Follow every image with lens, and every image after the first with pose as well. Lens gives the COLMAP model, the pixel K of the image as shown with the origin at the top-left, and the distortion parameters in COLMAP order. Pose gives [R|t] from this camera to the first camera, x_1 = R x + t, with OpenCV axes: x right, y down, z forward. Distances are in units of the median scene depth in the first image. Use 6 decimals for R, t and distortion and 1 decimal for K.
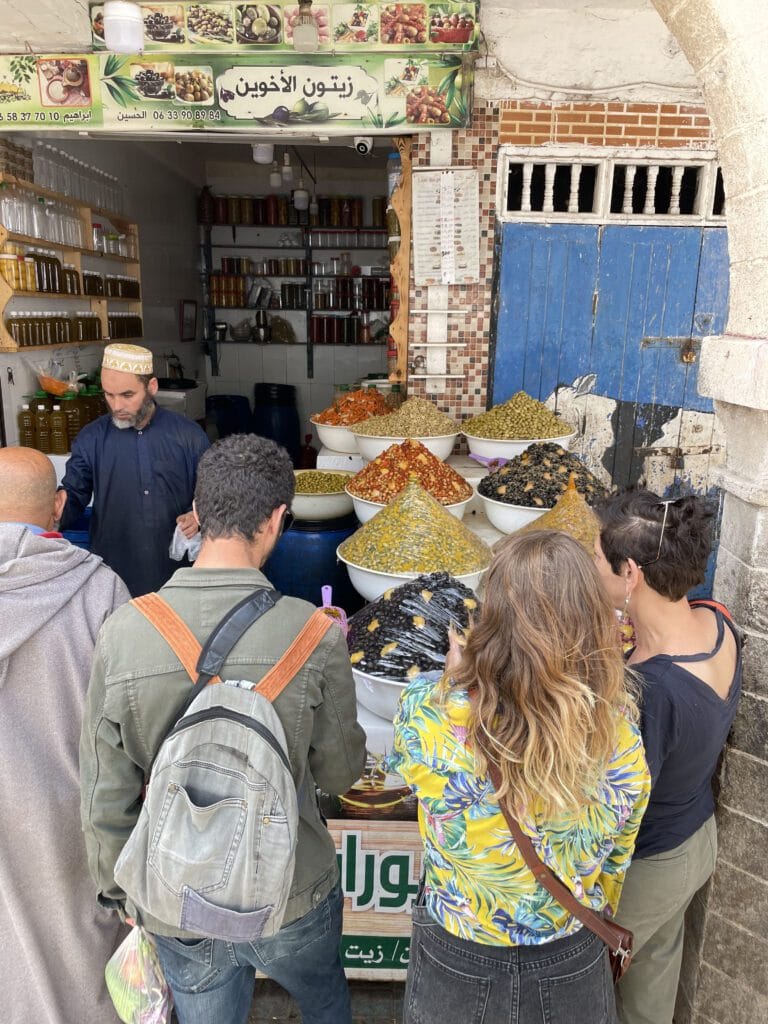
lens RADIAL K [[807.2, 0, 384.0], [0, 807.2, 512.0], [0, 0, 1]] dist [0.111941, -0.163720]
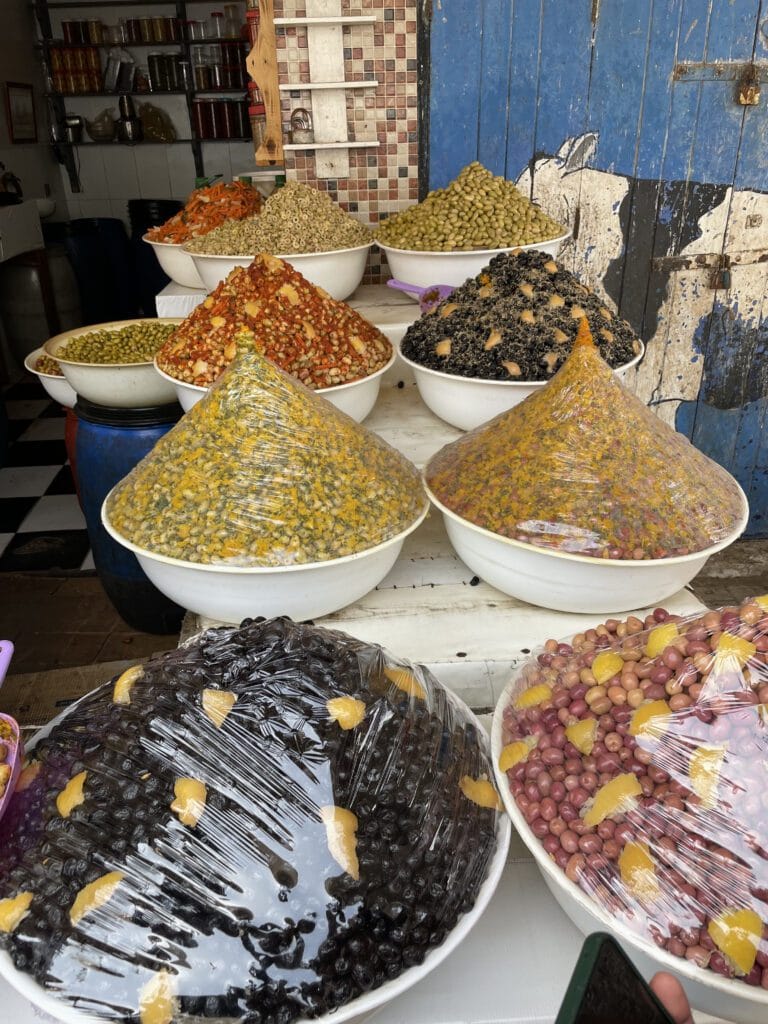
lens RADIAL K [[807.2, 0, 384.0], [0, 807.2, 512.0], [0, 0, 1]] dist [0.111941, -0.163720]
pose [[0.997248, -0.061258, 0.041757, 0.061537], [0.051928, 0.979166, 0.196311, -0.022443], [-0.052913, -0.193602, 0.979652, 0.362954]]
